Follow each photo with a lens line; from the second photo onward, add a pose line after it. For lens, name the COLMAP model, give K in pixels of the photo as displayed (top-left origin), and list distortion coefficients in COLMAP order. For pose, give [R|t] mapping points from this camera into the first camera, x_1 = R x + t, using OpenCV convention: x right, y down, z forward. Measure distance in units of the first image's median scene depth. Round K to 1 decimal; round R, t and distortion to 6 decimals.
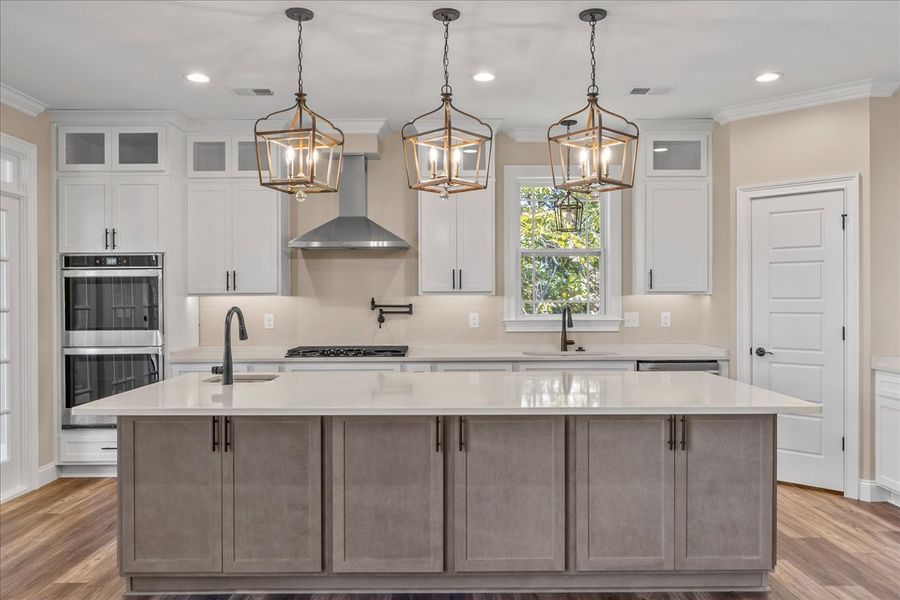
lens RADIAL K [[680.7, 0, 451.4], [0, 680.7, 302.9], [0, 0, 1]] dist [-0.003296, 0.000146]
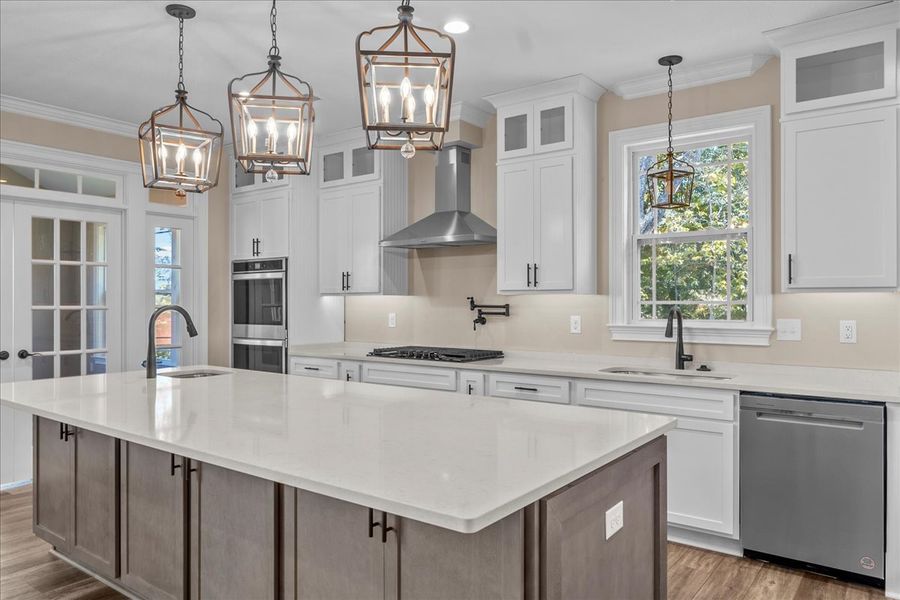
lens RADIAL K [[626.7, 0, 449.7], [0, 626.7, 298.5], [0, 0, 1]] dist [-0.009864, -0.001087]
pose [[0.793974, 0.001405, -0.607951, 0.419886], [-0.006495, 0.999960, -0.006170, -0.000388], [0.607918, 0.008848, 0.793951, 0.336290]]
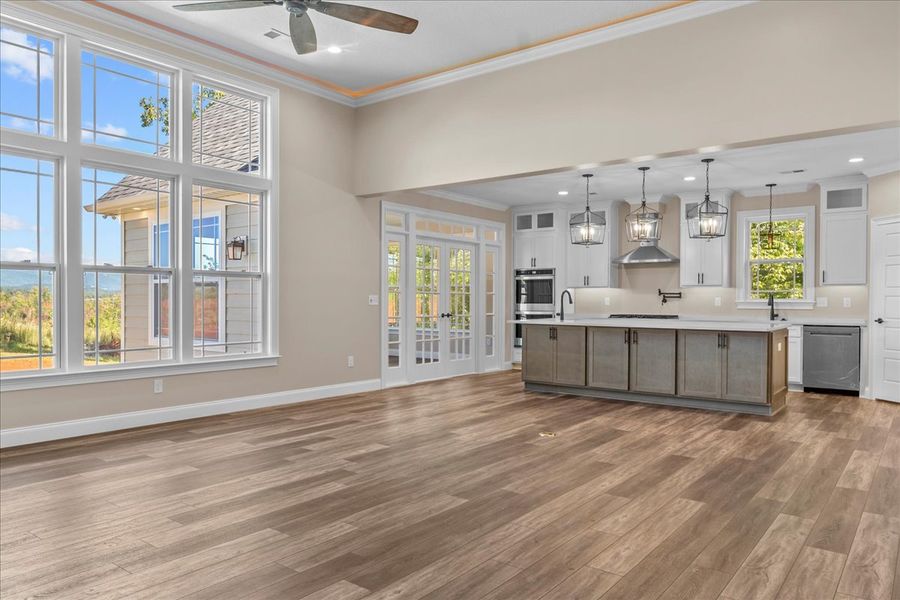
lens RADIAL K [[626.7, 0, 449.9], [0, 626.7, 307.4], [0, 0, 1]] dist [-0.009864, -0.001087]
pose [[0.786048, 0.014266, -0.618001, 0.541126], [-0.010002, 0.999896, 0.010361, 0.033813], [0.618084, -0.001964, 0.786109, -0.764551]]
